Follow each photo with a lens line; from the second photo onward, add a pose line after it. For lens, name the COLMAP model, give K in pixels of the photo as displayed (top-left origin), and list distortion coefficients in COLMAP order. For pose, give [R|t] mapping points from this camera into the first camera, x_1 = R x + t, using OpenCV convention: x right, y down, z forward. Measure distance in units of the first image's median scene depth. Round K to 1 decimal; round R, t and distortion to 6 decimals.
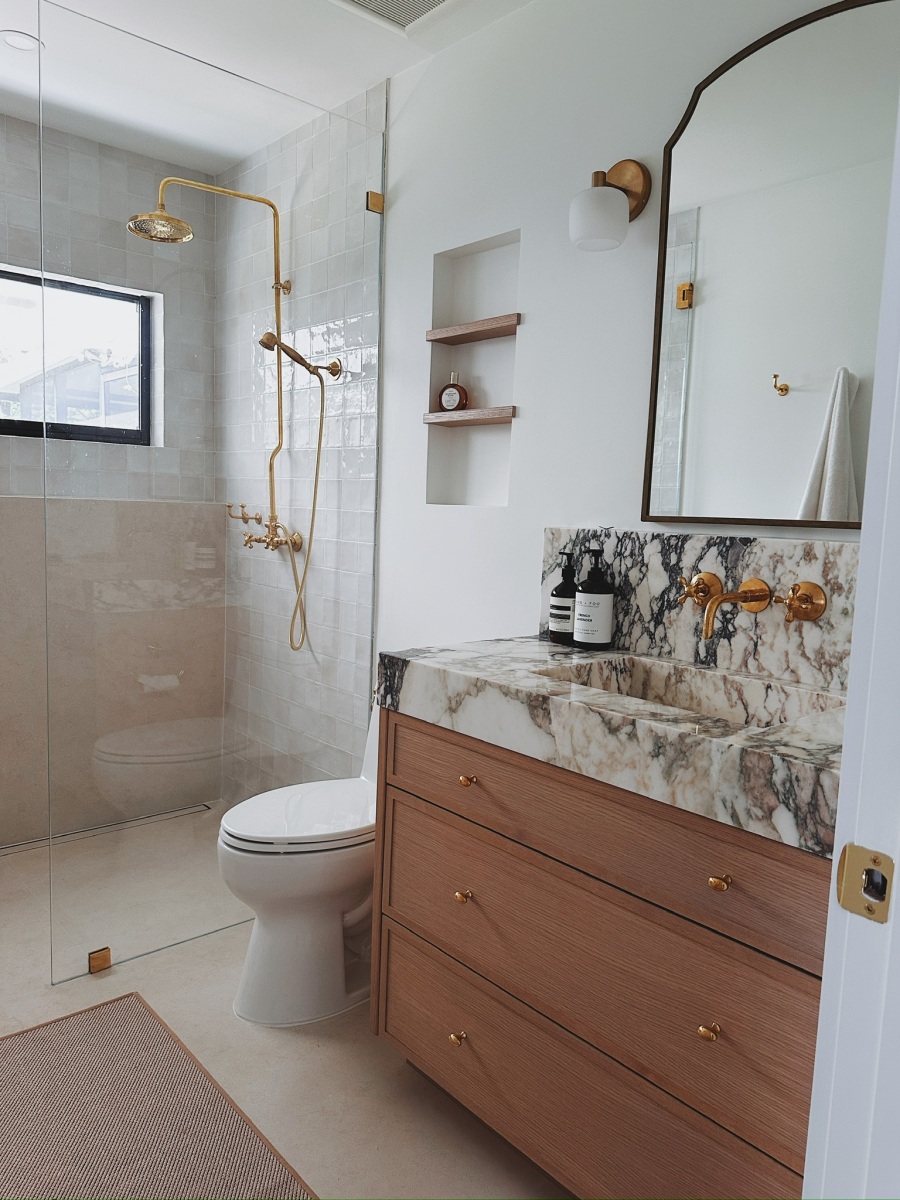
lens RADIAL K [[842.2, 0, 450.0], [0, 842.2, 600.0], [0, 0, 1]] dist [0.058053, -0.096546]
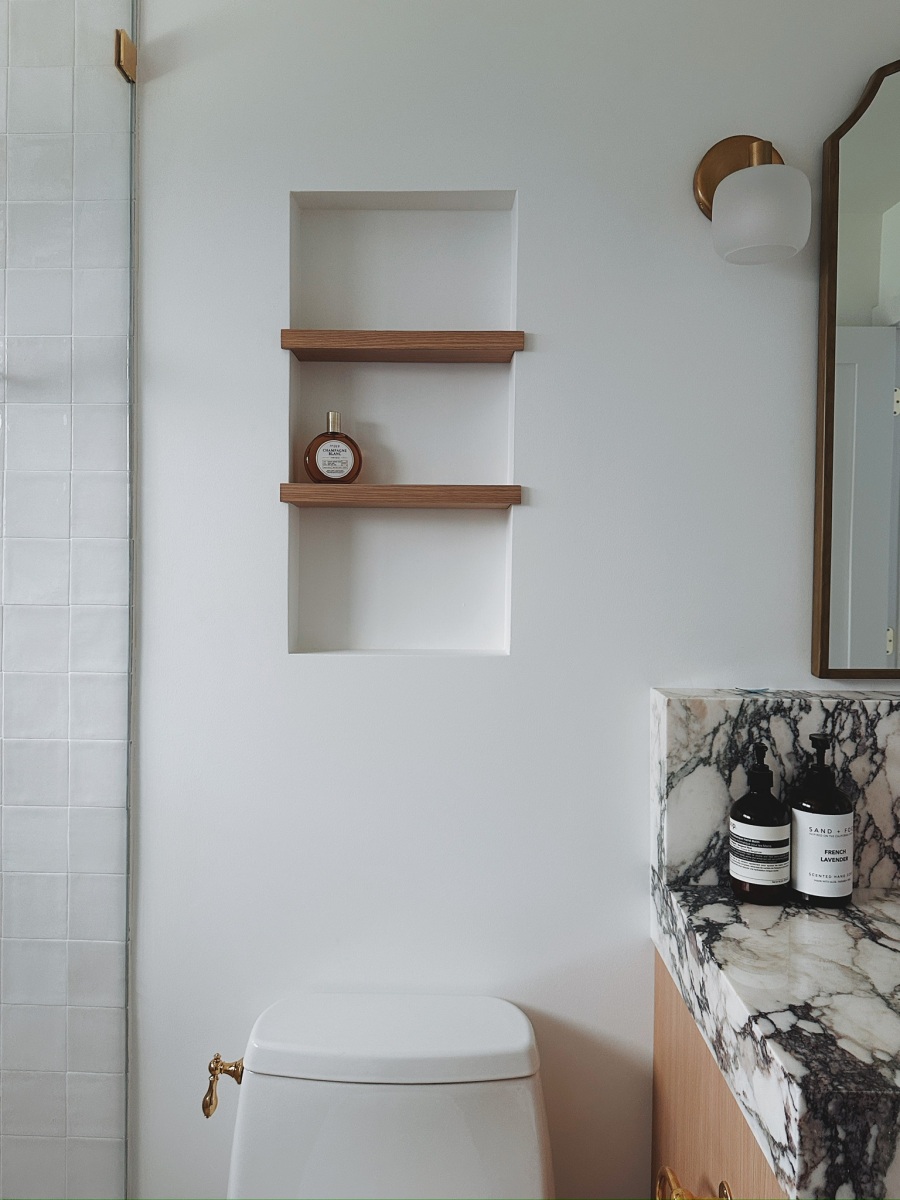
lens RADIAL K [[842.2, 0, 450.0], [0, 842.2, 600.0], [0, 0, 1]] dist [0.058053, -0.096546]
pose [[0.688769, -0.042279, 0.723747, -0.345484], [0.094920, 0.994964, -0.032209, -0.125097], [-0.718740, 0.090882, 0.689314, 0.584557]]
